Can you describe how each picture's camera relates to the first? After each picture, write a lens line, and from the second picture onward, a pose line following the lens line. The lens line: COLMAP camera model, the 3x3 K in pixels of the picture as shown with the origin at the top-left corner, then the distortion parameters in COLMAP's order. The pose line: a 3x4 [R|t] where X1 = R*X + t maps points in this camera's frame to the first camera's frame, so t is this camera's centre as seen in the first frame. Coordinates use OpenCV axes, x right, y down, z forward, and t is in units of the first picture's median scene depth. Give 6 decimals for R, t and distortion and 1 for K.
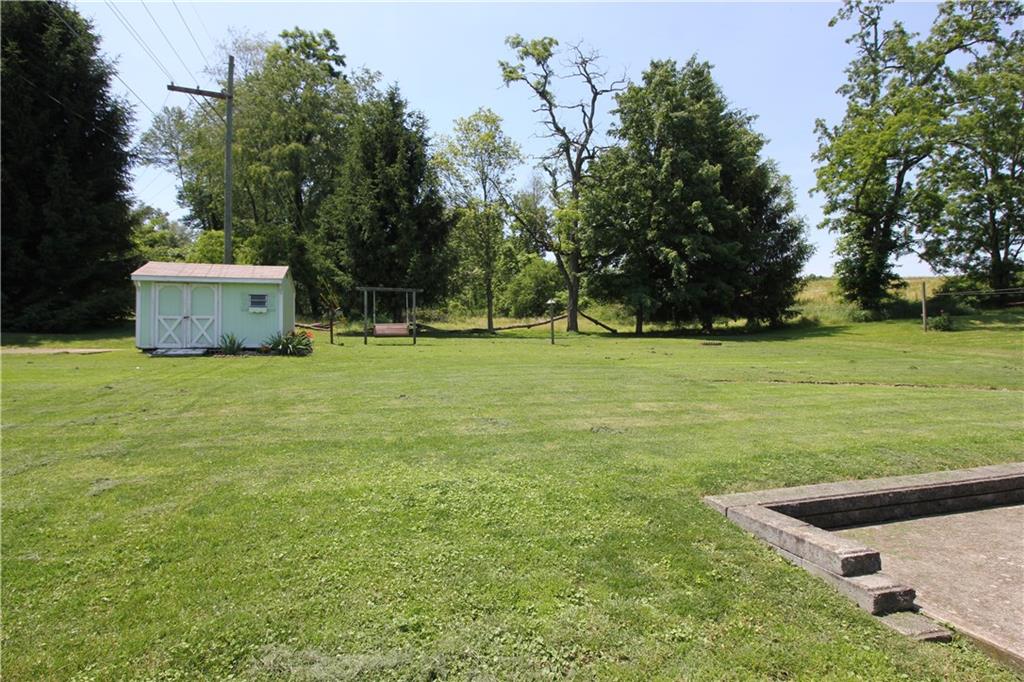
lens RADIAL K [[558.4, 0, 512.0], [0, 558.4, 341.0], [0, 0, 1]] dist [0.000429, -0.000206]
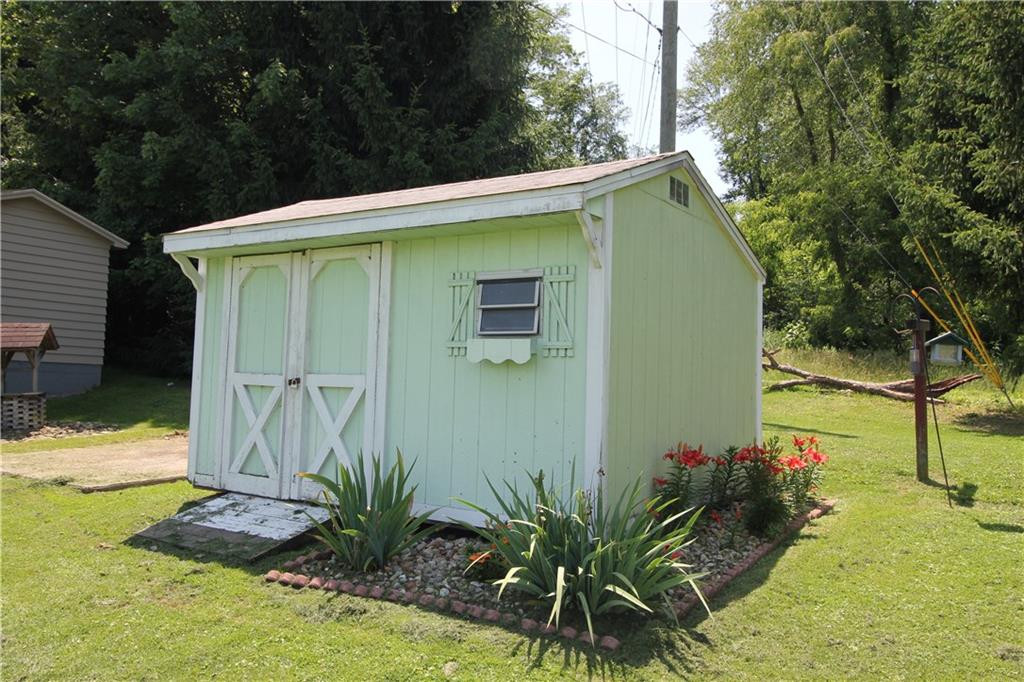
lens RADIAL K [[821.0, 0, 512.0], [0, 821.0, 341.0], [0, 0, 1]] dist [0.003983, 0.002152]
pose [[0.670480, -0.014628, -0.741783, -0.227483], [-0.024354, 0.998833, -0.041710, -0.047087], [0.741528, 0.046031, 0.669342, 0.807752]]
